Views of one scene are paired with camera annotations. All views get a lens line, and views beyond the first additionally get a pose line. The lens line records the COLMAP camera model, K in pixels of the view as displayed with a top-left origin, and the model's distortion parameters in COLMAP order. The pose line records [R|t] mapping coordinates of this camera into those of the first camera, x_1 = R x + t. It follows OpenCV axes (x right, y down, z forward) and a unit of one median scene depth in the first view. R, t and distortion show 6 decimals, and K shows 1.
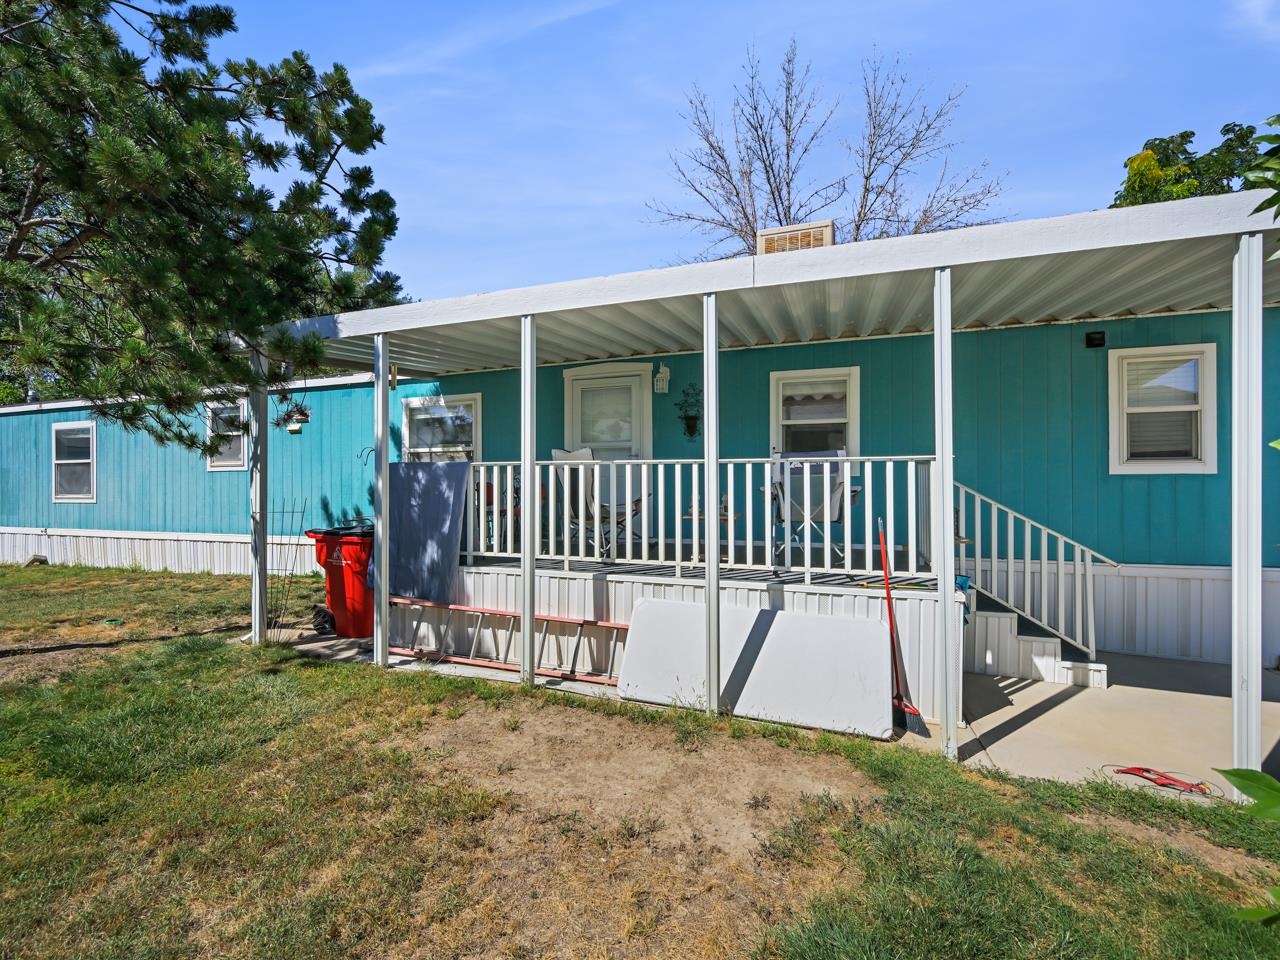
lens RADIAL K [[573.7, 0, 639.6], [0, 573.7, 473.2], [0, 0, 1]] dist [-0.002404, 0.000204]
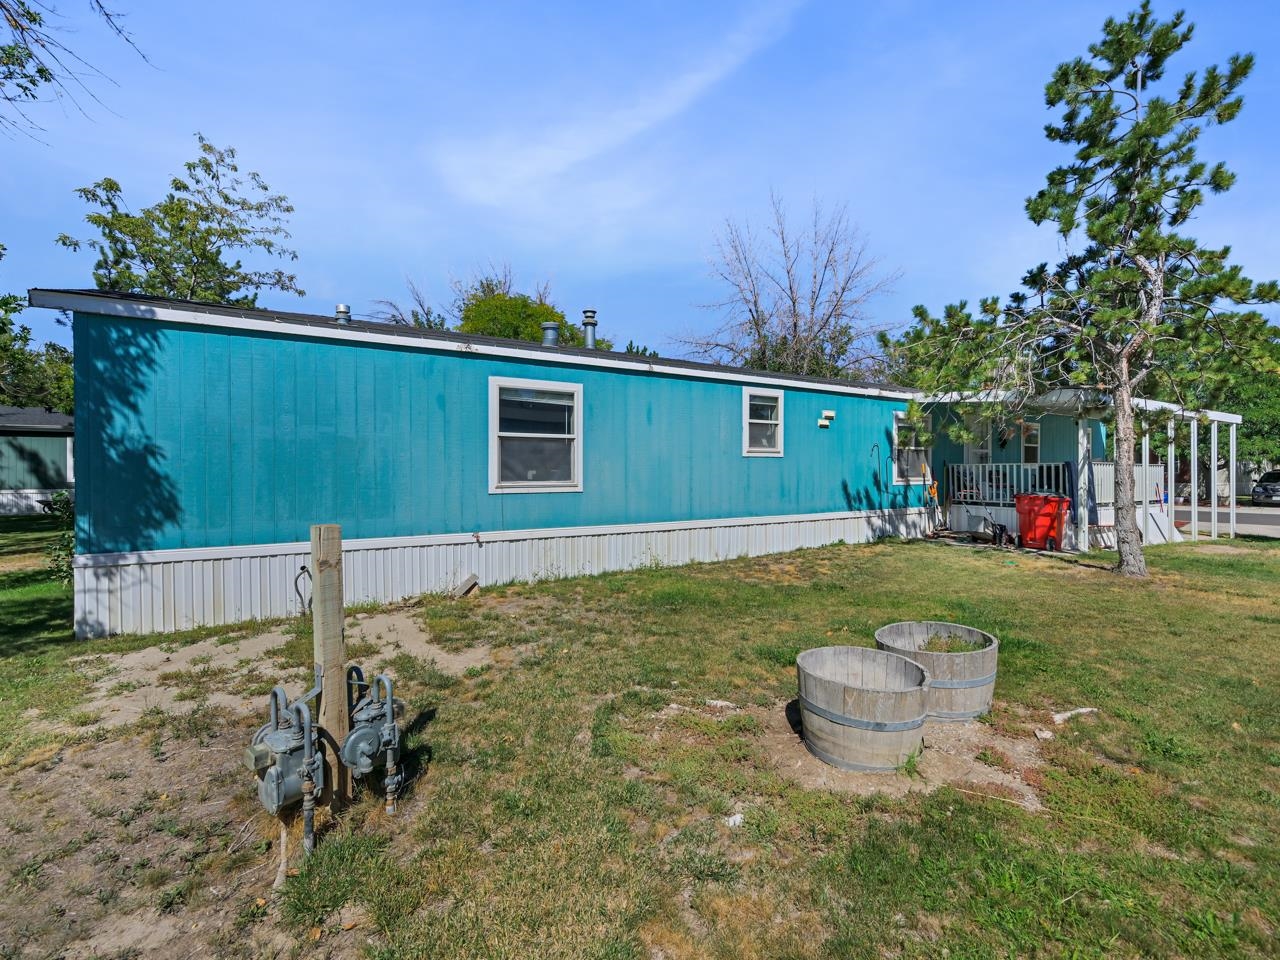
lens RADIAL K [[573.7, 0, 639.6], [0, 573.7, 473.2], [0, 0, 1]] dist [-0.002404, 0.000204]
pose [[0.635597, 0.012205, 0.771925, -1.628119], [-0.007857, 0.999926, -0.009341, 0.036558], [-0.771981, -0.000128, 0.635646, 0.492890]]
